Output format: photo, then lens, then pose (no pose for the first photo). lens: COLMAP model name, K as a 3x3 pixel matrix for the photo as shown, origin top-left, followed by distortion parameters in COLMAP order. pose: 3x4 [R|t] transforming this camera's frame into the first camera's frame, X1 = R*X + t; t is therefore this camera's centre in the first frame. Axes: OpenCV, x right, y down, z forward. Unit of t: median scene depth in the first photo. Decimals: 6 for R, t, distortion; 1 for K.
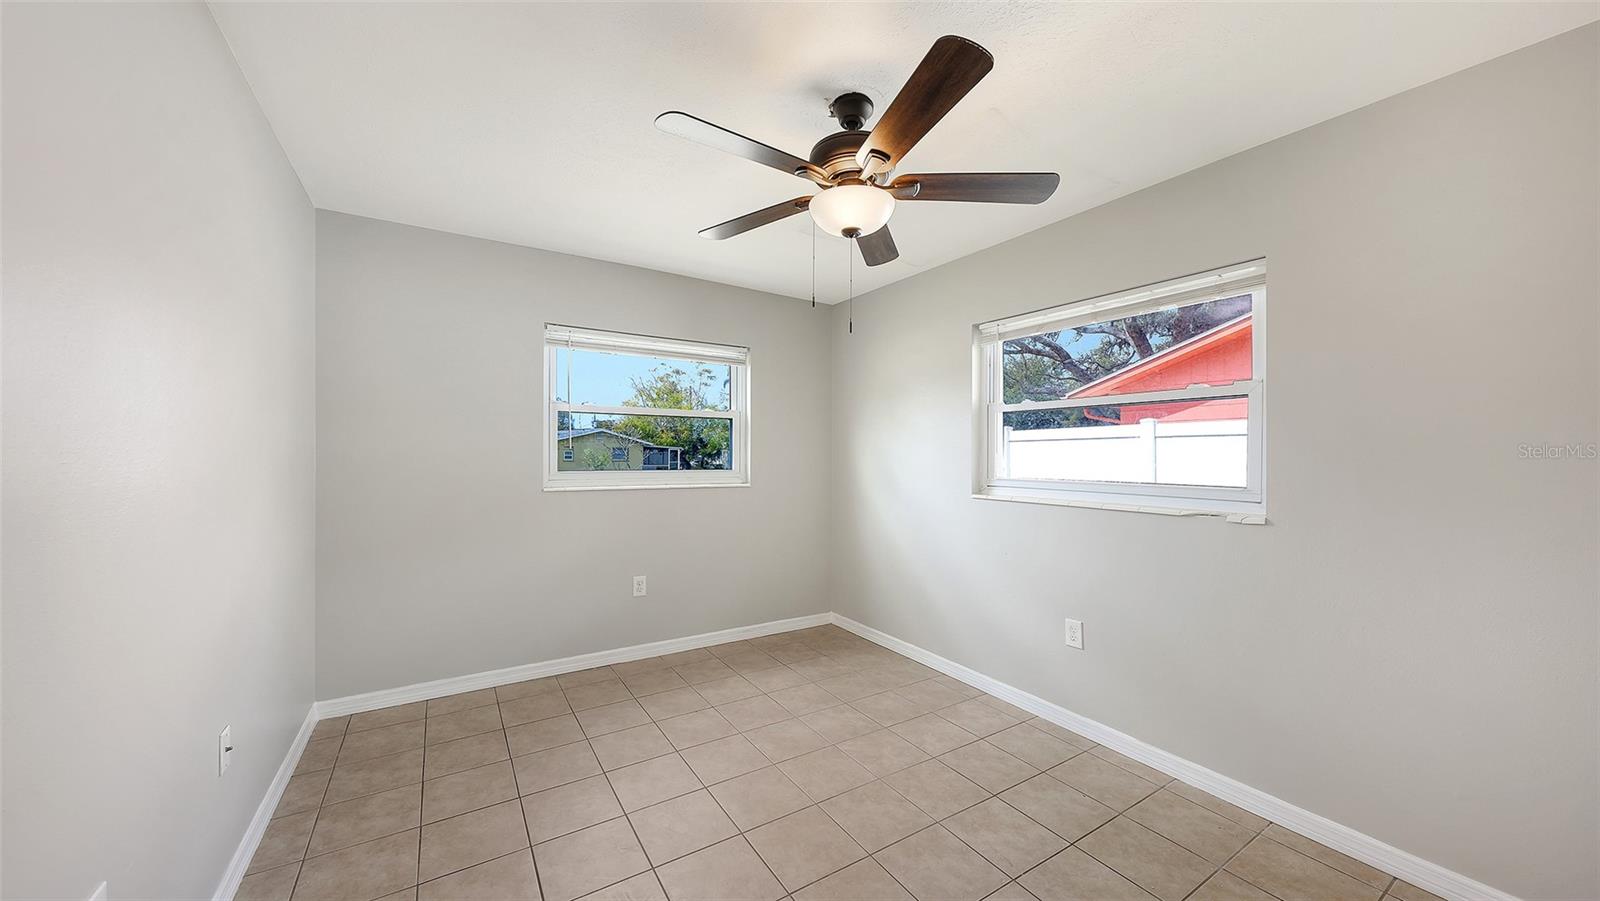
lens RADIAL K [[552.0, 0, 797.1], [0, 552.0, 451.6], [0, 0, 1]] dist [0.001378, -0.000450]
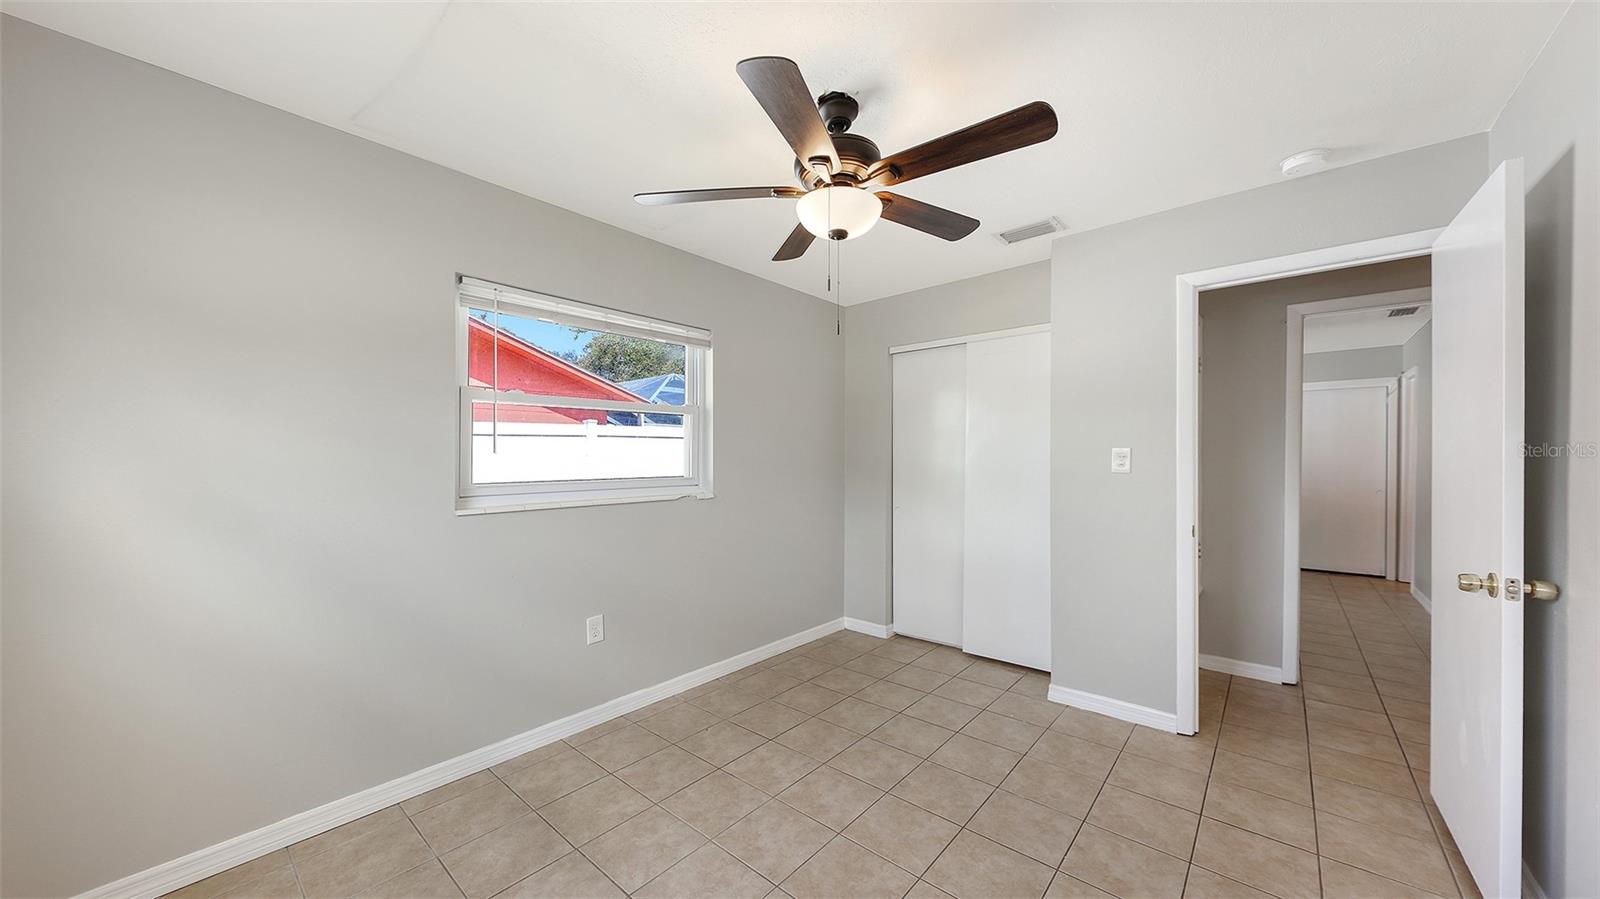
lens RADIAL K [[552.0, 0, 797.1], [0, 552.0, 452.1], [0, 0, 1]] dist [0.001378, -0.000450]
pose [[-0.287501, 0.001375, 0.957779, -0.575198], [-0.010561, 0.999934, -0.004605, 0.002219], [-0.957722, -0.011439, -0.287468, 0.927113]]
